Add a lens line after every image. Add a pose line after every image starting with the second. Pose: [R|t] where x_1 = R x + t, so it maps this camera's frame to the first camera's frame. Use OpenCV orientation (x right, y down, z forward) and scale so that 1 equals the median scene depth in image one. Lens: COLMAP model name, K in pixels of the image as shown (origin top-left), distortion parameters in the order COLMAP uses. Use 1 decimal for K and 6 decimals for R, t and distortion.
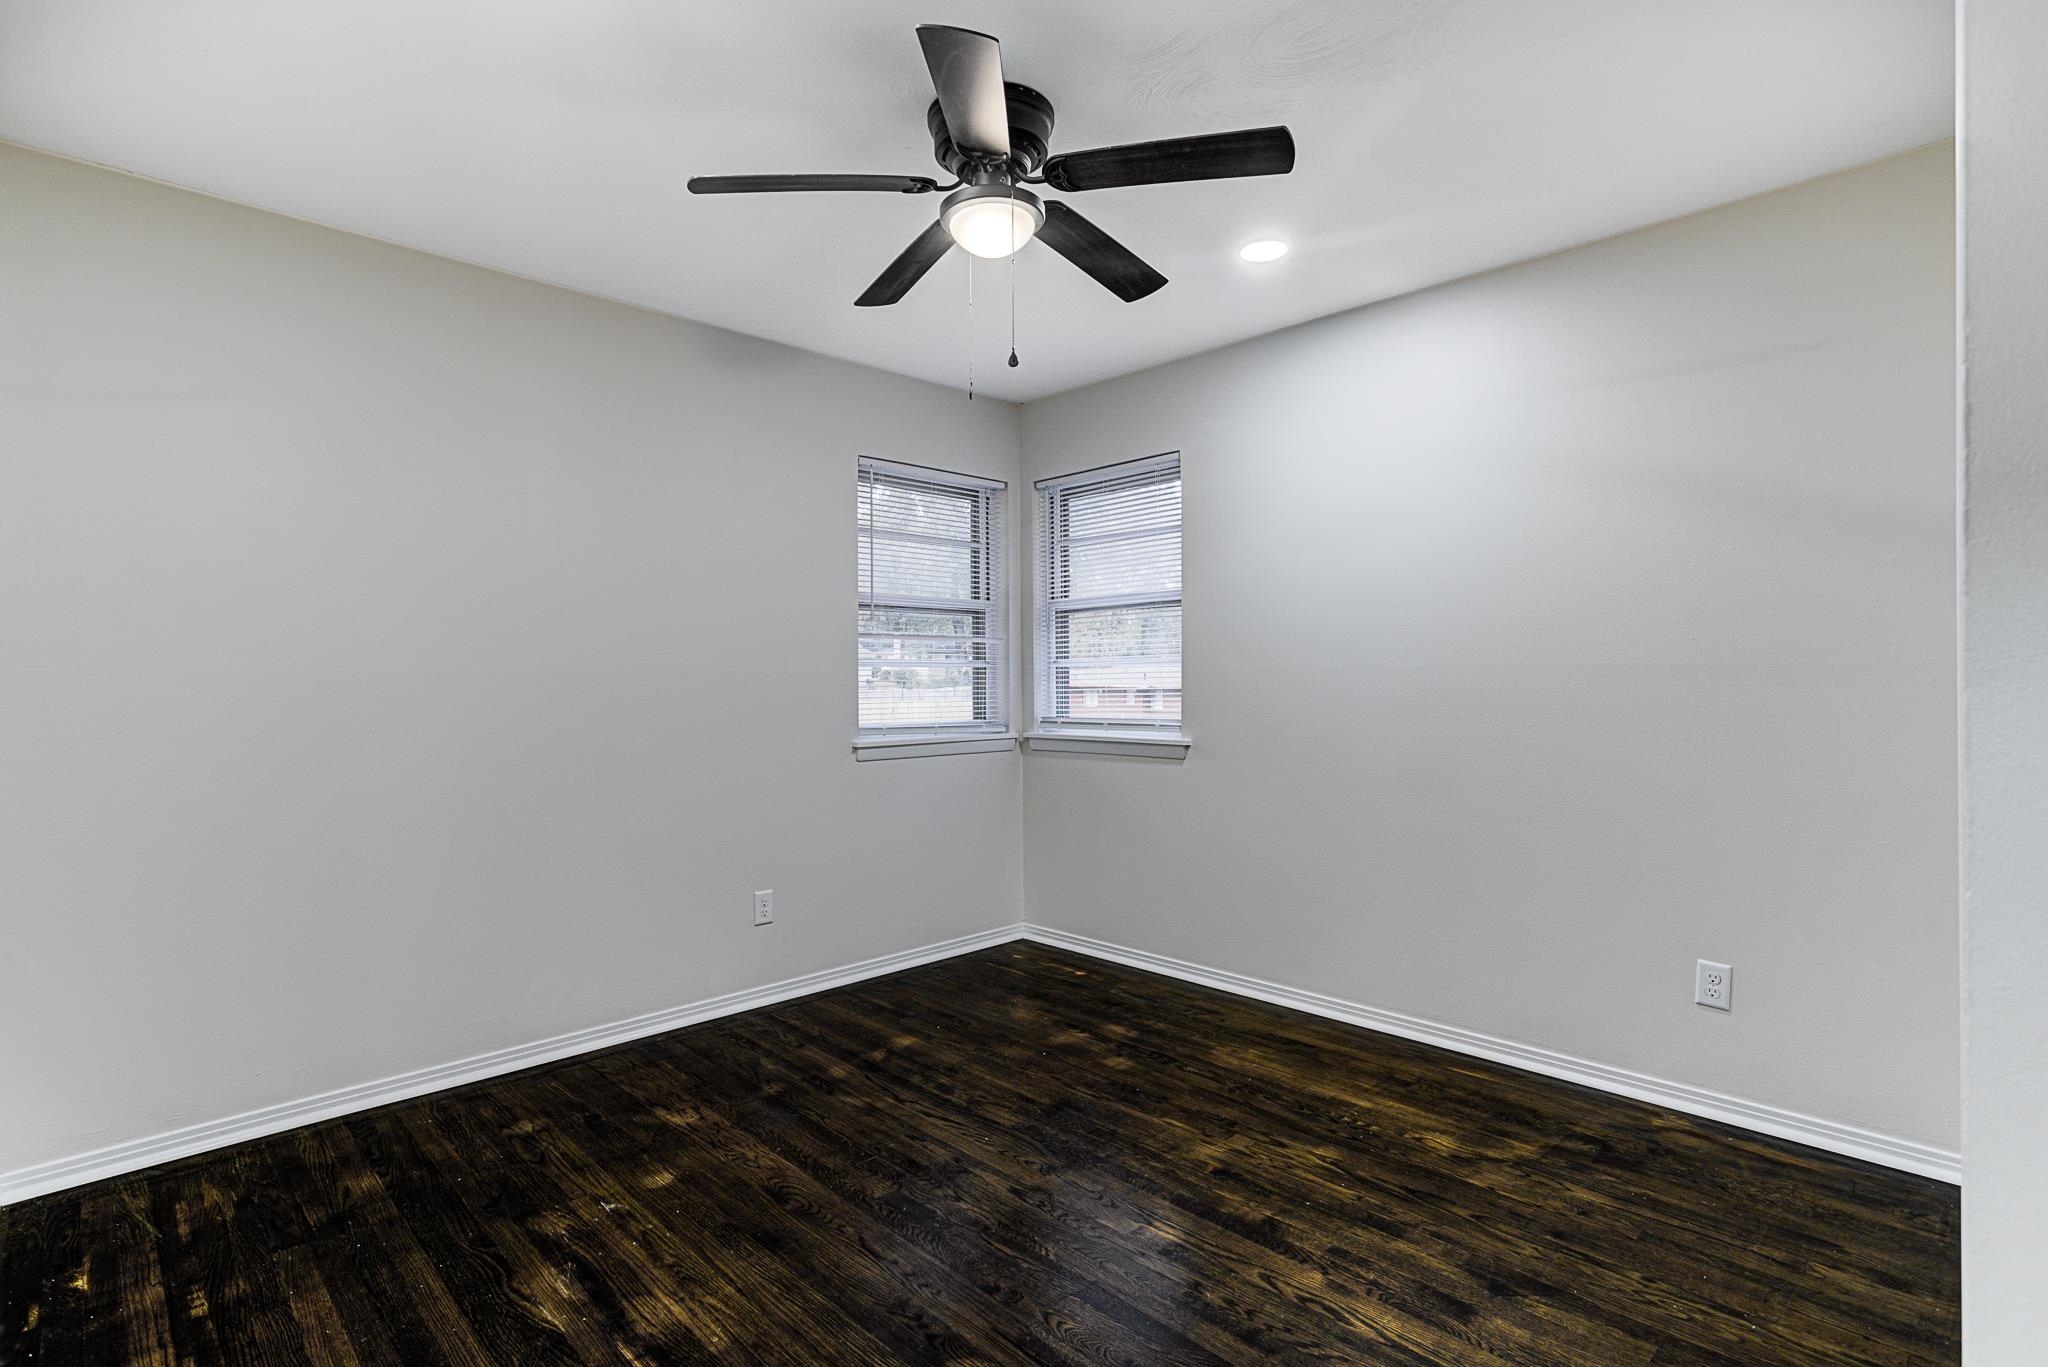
lens RADIAL K [[997.2, 0, 1010.0], [0, 997.2, 683.1], [0, 0, 1]] dist [0.011379, 0.001302]
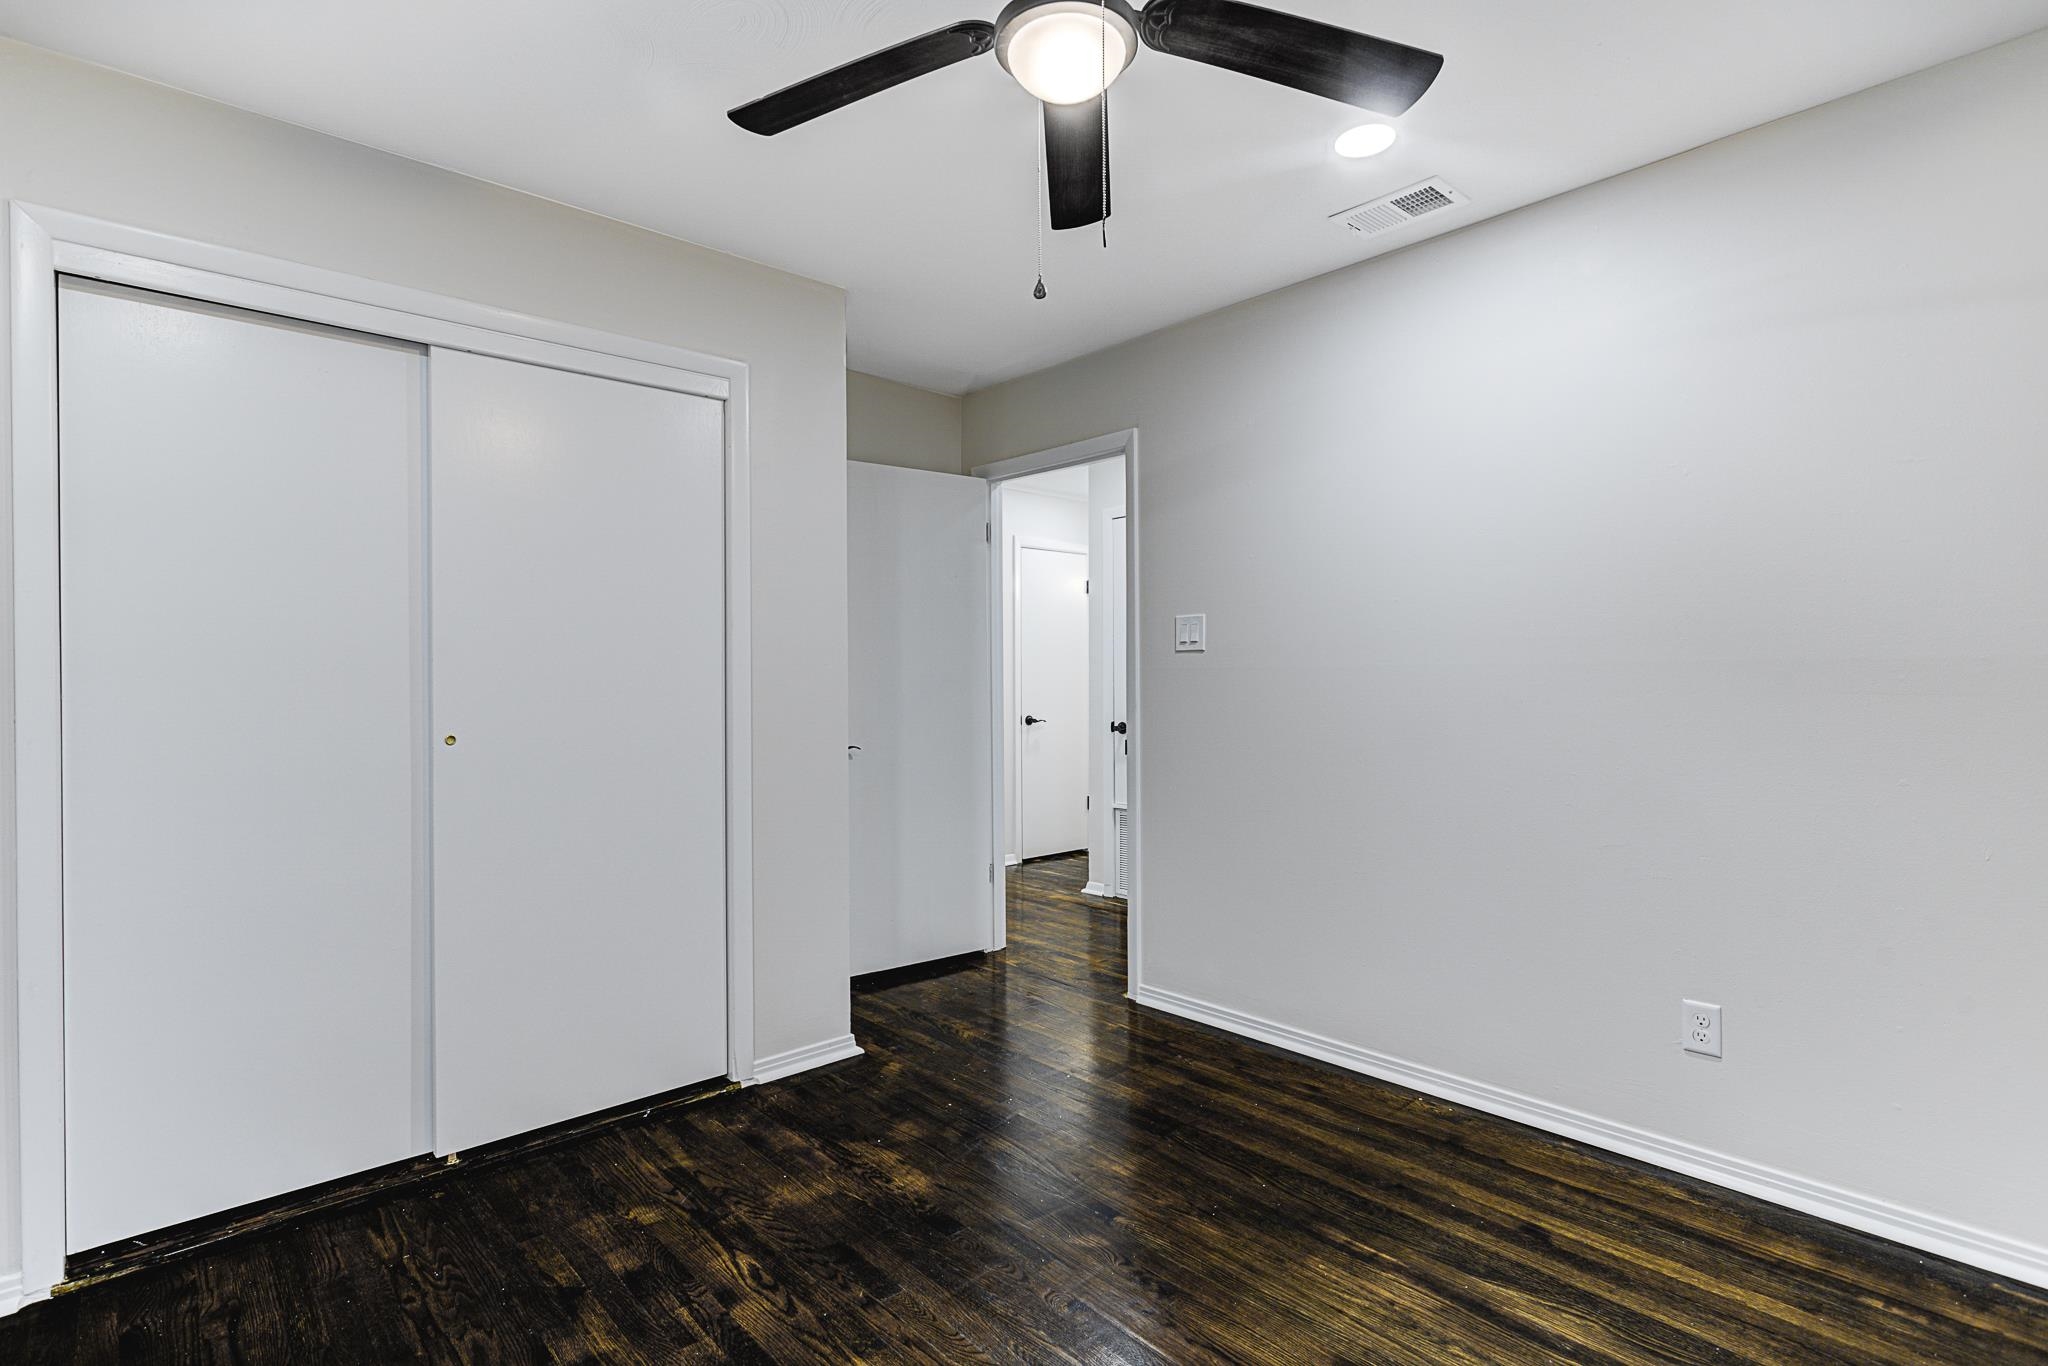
lens RADIAL K [[997.2, 0, 1010.0], [0, 997.2, 682.6], [0, 0, 1]] dist [0.011379, 0.001302]
pose [[-0.998947, 0.015281, 0.043248, -0.004425], [0.015387, 0.999879, 0.002114, -0.004791], [-0.043211, 0.002777, -0.999062, 2.015023]]
